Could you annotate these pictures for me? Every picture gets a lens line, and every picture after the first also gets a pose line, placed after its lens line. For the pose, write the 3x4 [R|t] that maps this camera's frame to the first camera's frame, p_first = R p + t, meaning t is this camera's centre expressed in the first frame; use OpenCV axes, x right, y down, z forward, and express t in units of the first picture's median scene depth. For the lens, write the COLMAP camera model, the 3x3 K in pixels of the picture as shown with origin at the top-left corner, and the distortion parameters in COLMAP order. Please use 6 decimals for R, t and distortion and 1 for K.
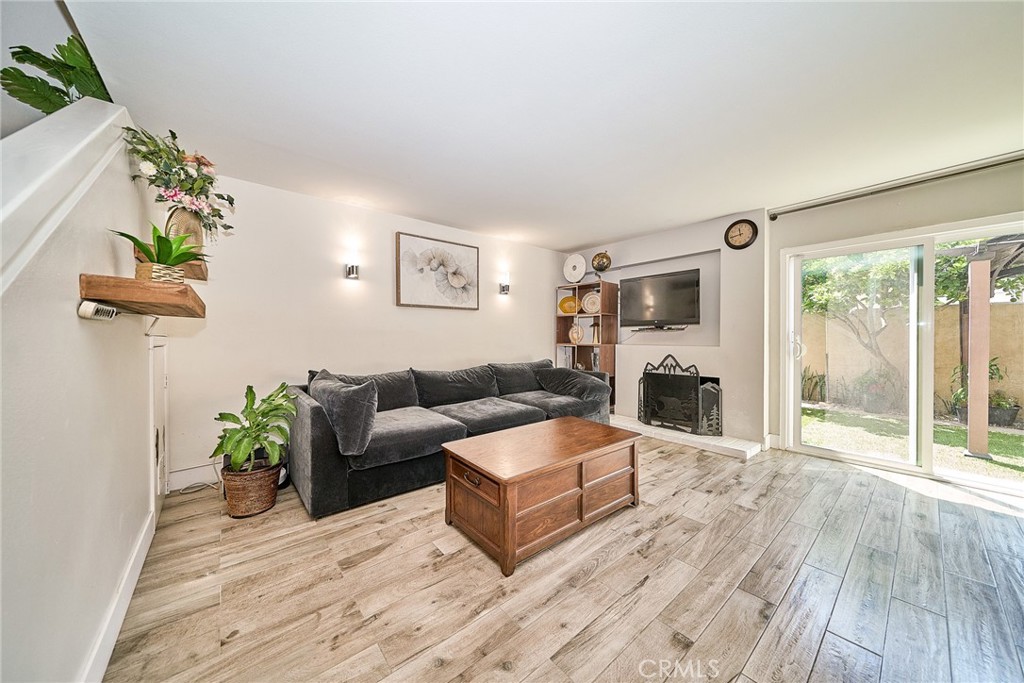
lens RADIAL K [[353.9, 0, 505.7], [0, 353.9, 339.8], [0, 0, 1]] dist [0.001984, 0.000067]
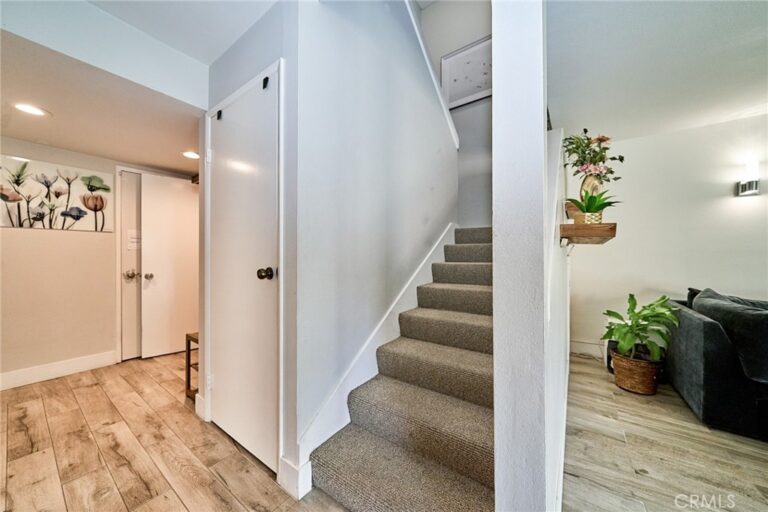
lens RADIAL K [[258.9, 0, 386.1], [0, 258.9, 258.5], [0, 0, 1]] dist [0.000754, 0.000098]
pose [[0.268998, 0.008423, -0.963104, -0.029828], [-0.010791, 0.999925, 0.005731, 0.000979], [0.963080, 0.008851, 0.269069, -0.106083]]
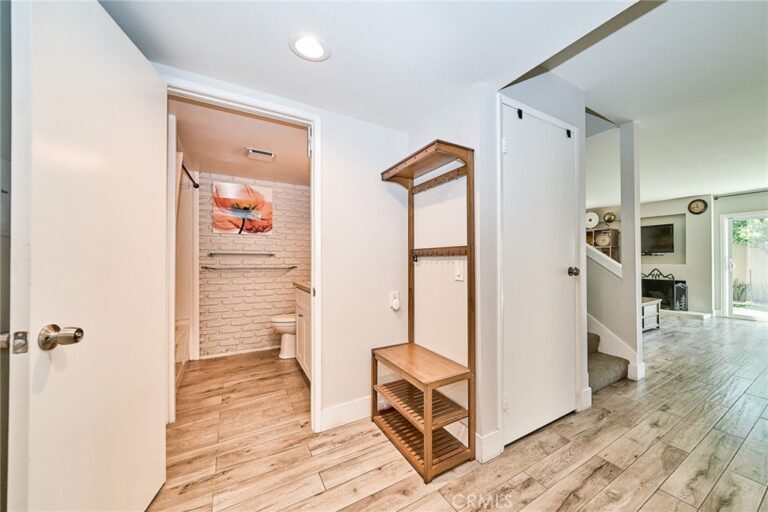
lens RADIAL K [[295.1, 0, 425.4], [0, 295.1, 256.5], [0, 0, 1]] dist [-0.000225, -0.000057]
pose [[0.994198, 0.001079, -0.107562, -0.752264], [-0.002764, 0.999876, -0.015513, 0.006033], [0.107532, 0.015720, 0.994077, -0.889933]]
